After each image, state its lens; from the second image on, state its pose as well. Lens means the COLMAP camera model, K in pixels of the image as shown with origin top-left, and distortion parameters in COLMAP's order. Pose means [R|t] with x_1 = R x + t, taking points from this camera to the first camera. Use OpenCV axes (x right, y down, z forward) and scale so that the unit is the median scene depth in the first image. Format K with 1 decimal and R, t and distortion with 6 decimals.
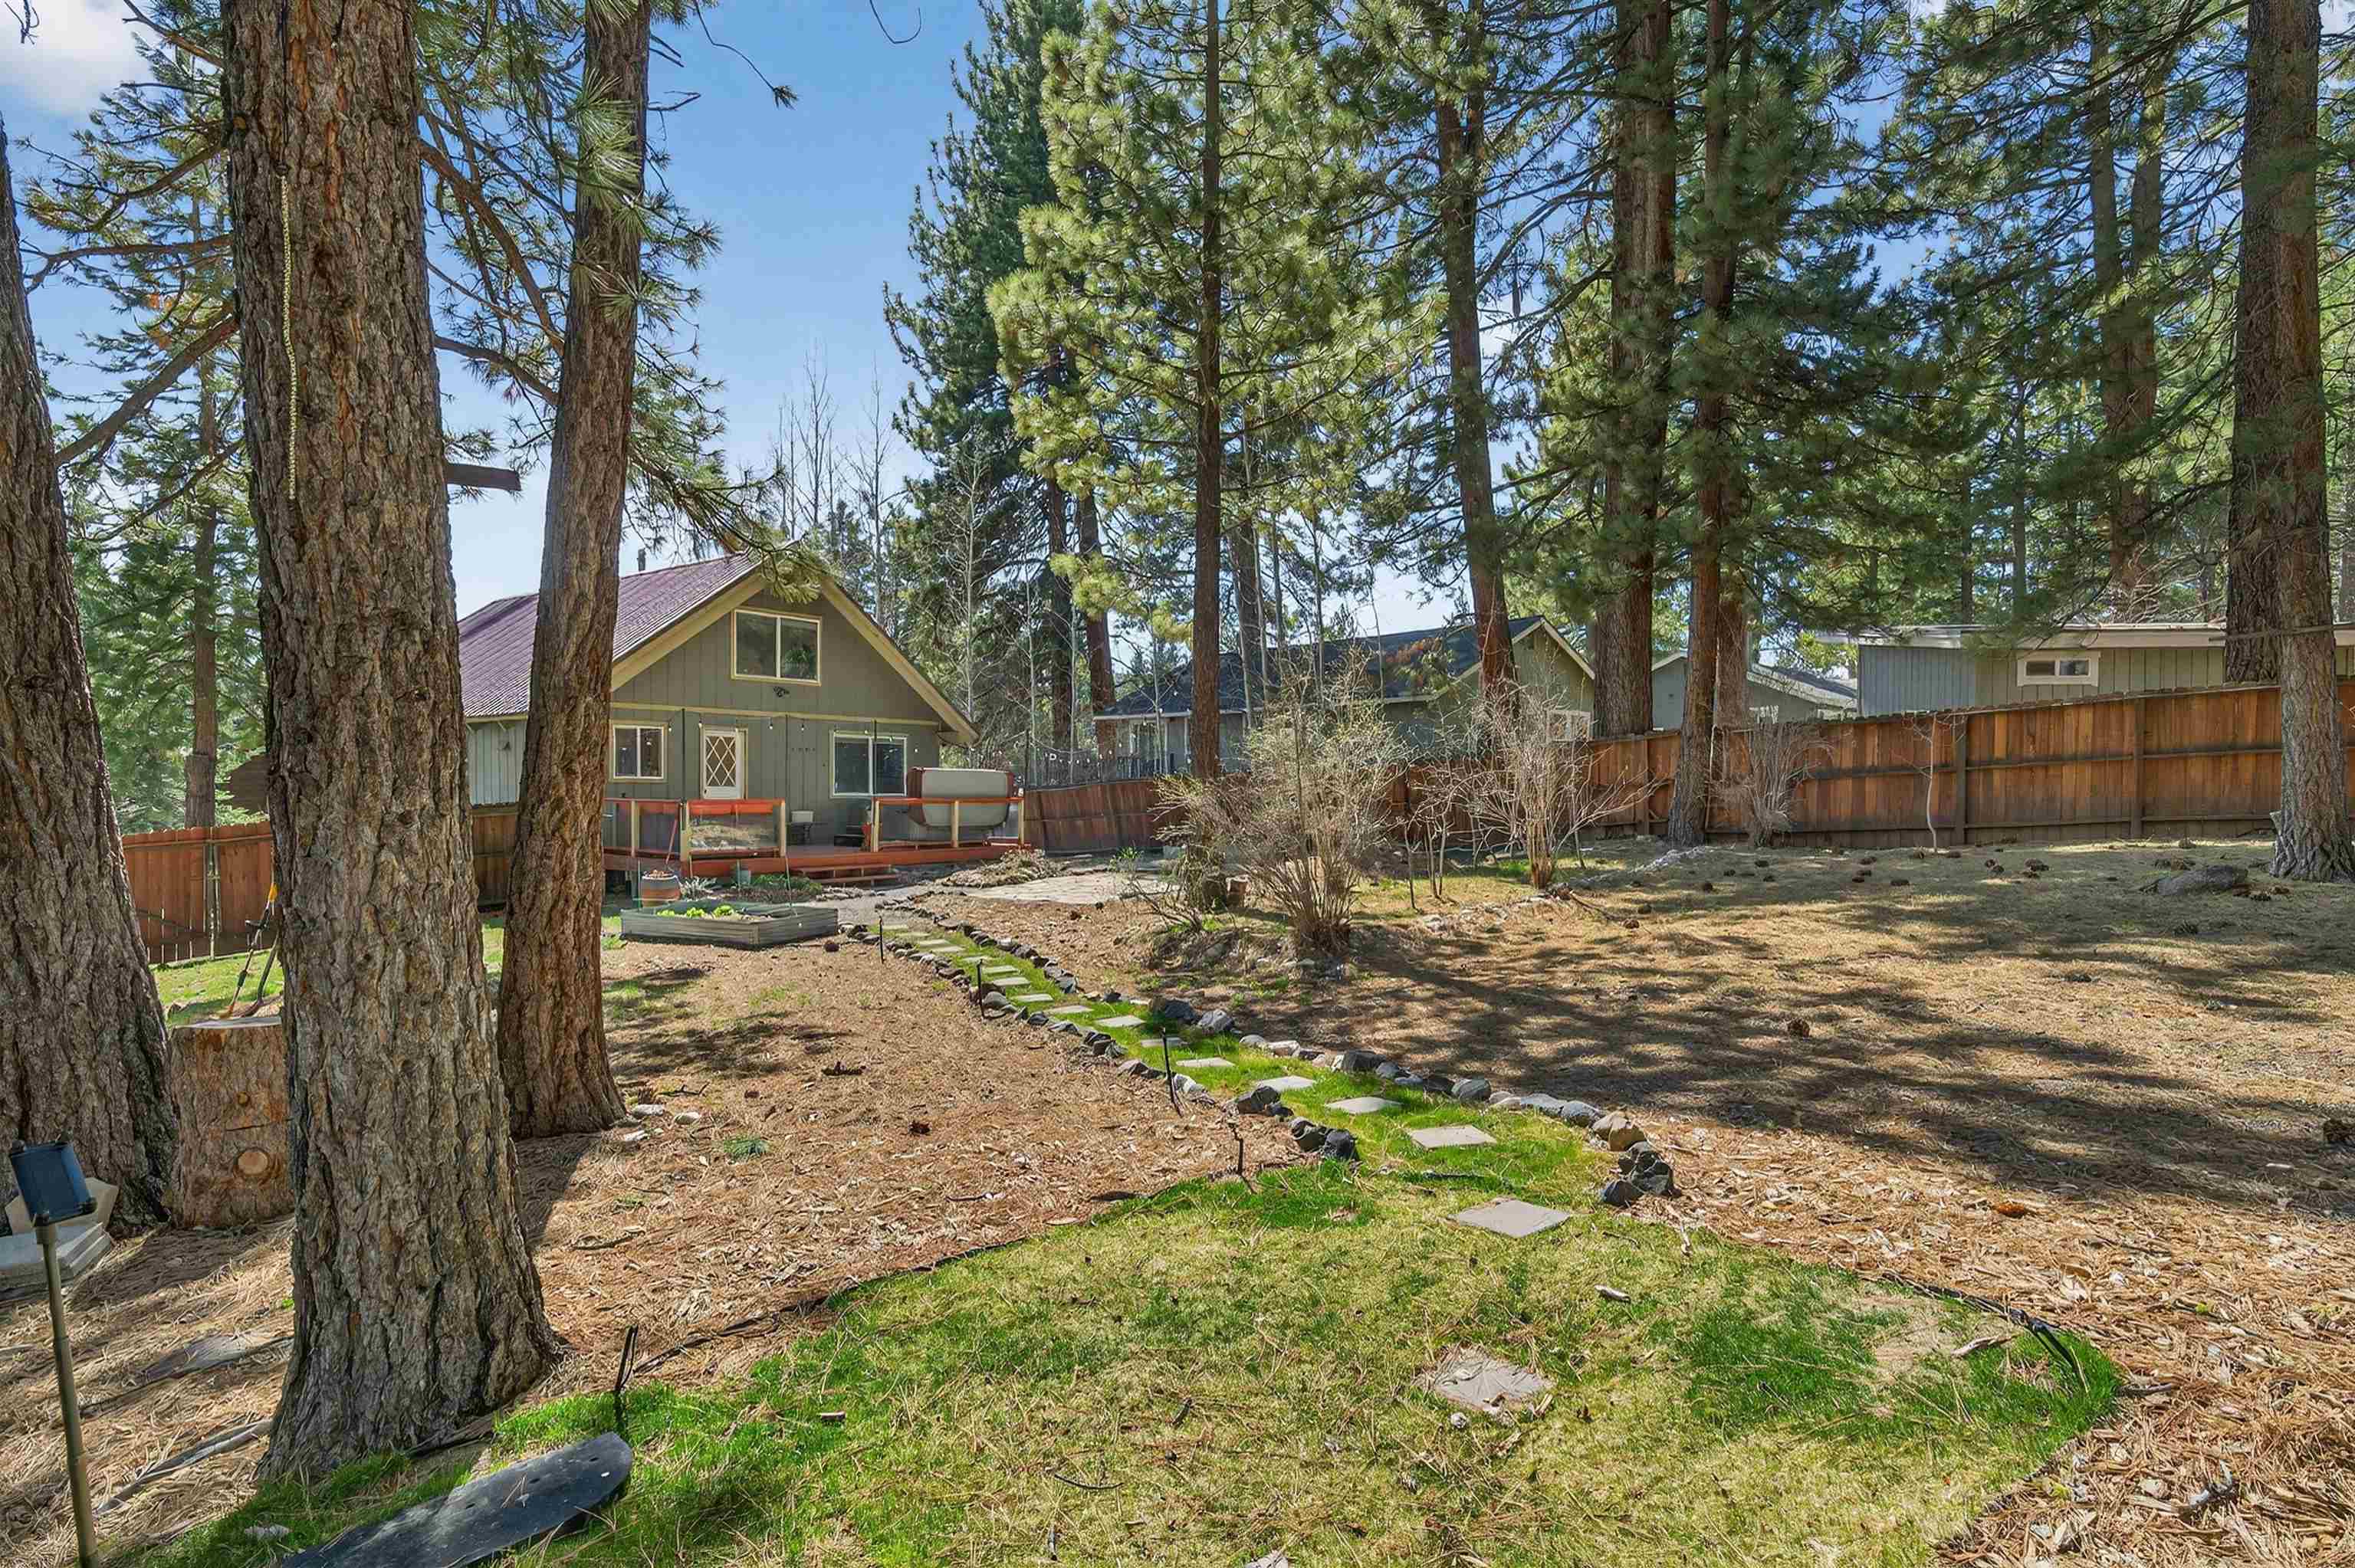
lens RADIAL K [[1274.3, 0, 1177.5], [0, 1274.3, 784.0], [0, 0, 1]] dist [0.003872, 0.001175]
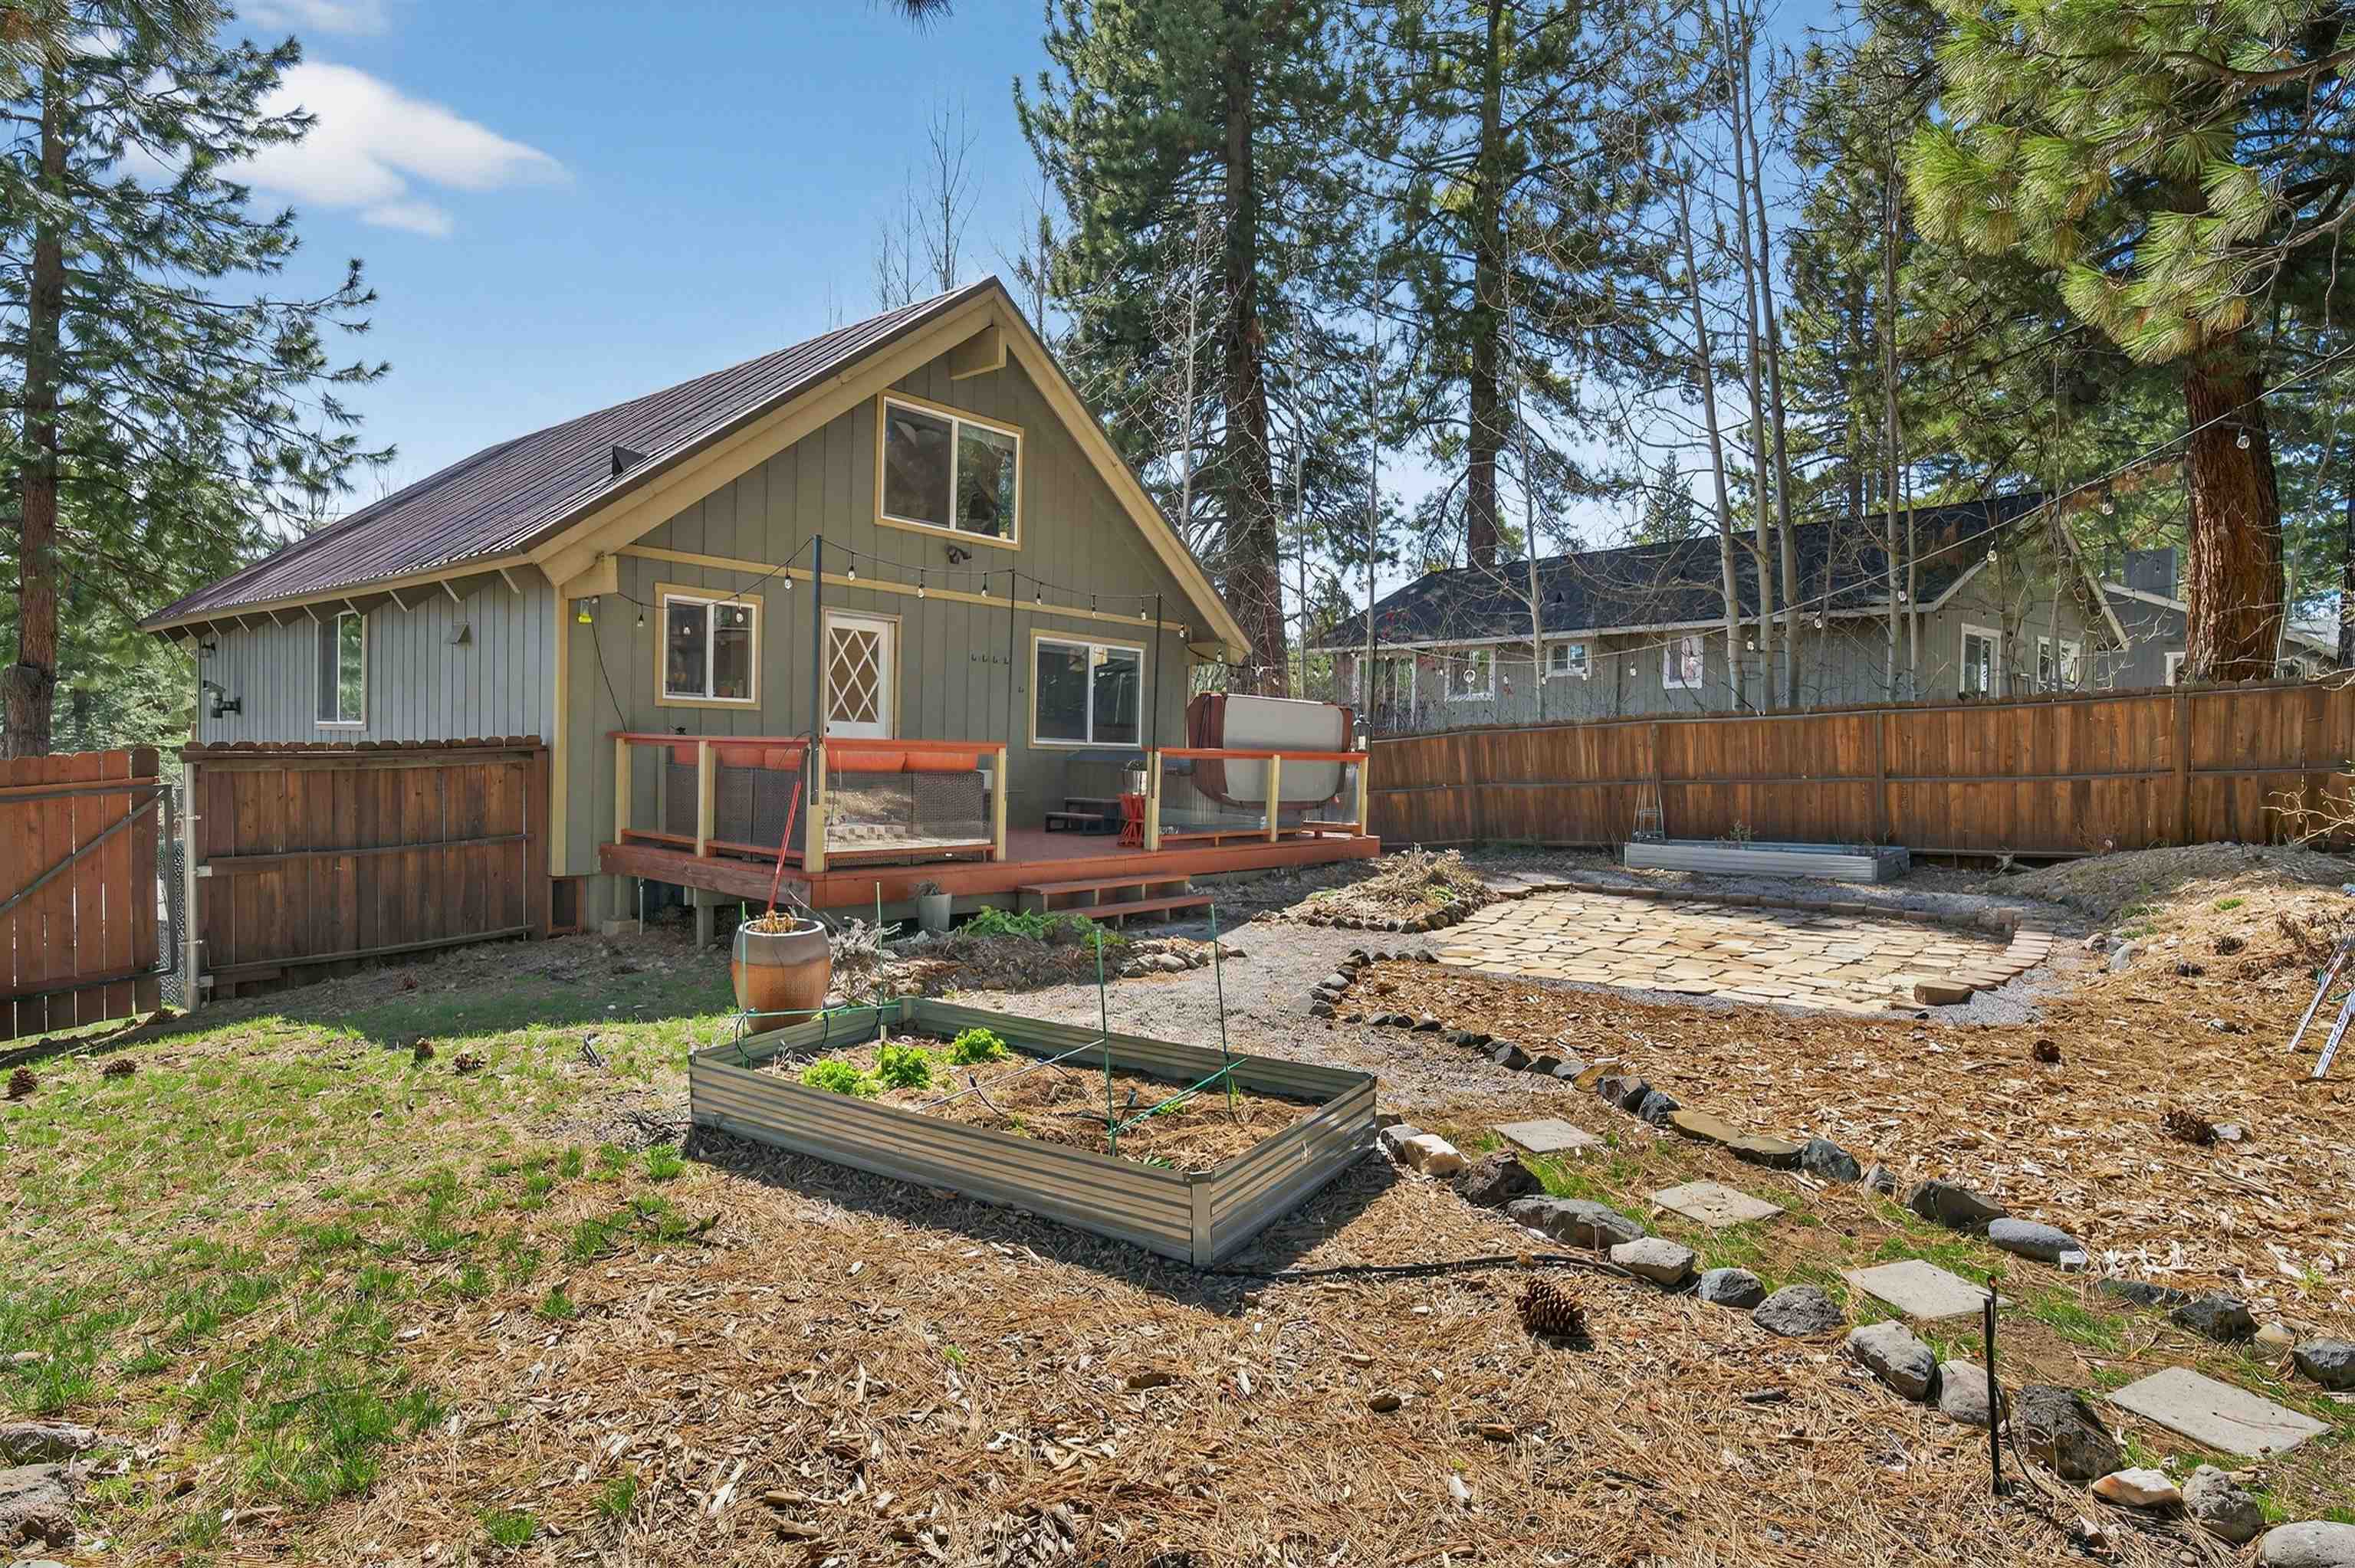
lens RADIAL K [[1274.3, 0, 1177.5], [0, 1274.3, 784.0], [0, 0, 1]] dist [0.003872, 0.001175]
pose [[0.999396, 0.018651, -0.029338, -0.201539], [-0.017896, 0.999508, 0.025769, 0.012454], [0.029804, -0.025228, 0.999237, 0.453581]]
